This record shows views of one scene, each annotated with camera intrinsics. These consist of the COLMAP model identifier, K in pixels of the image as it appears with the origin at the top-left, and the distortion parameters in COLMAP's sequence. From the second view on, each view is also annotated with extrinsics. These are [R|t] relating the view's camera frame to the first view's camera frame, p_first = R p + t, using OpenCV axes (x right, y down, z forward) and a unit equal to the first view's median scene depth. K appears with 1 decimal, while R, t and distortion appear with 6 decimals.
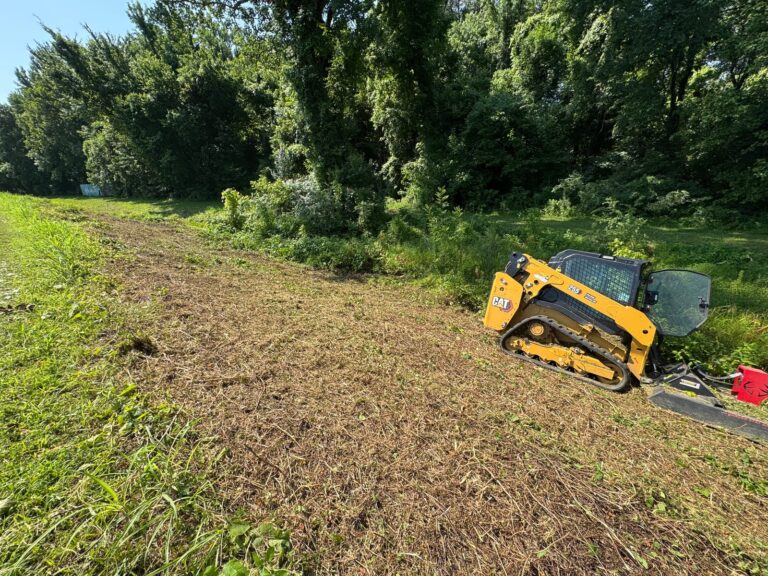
lens RADIAL K [[303.9, 0, 381.0], [0, 303.9, 288.5], [0, 0, 1]] dist [0.002660, -0.000436]
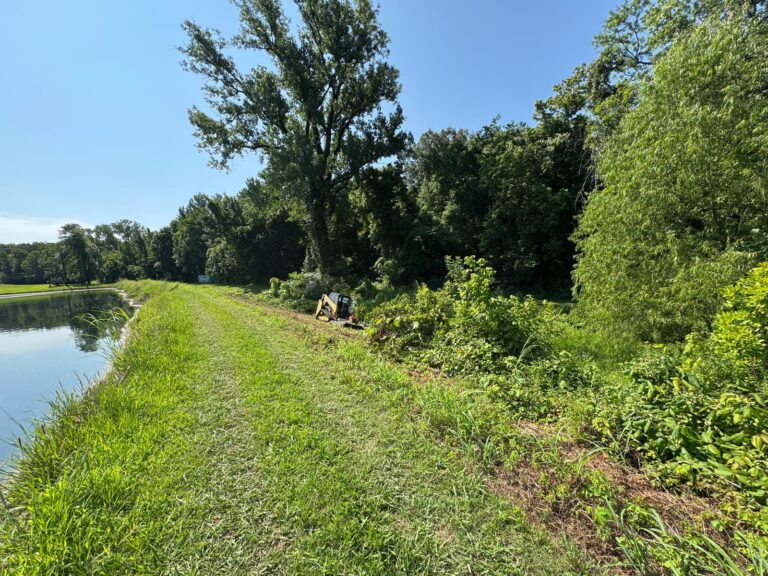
lens RADIAL K [[303.9, 0, 380.1], [0, 303.9, 289.7], [0, 0, 1]] dist [0.002660, -0.000436]
pose [[0.980622, 0.000311, -0.195910, 0.304162], [-0.052695, 0.963564, -0.262235, 0.125239], [0.188691, 0.267477, 0.944908, -0.392548]]
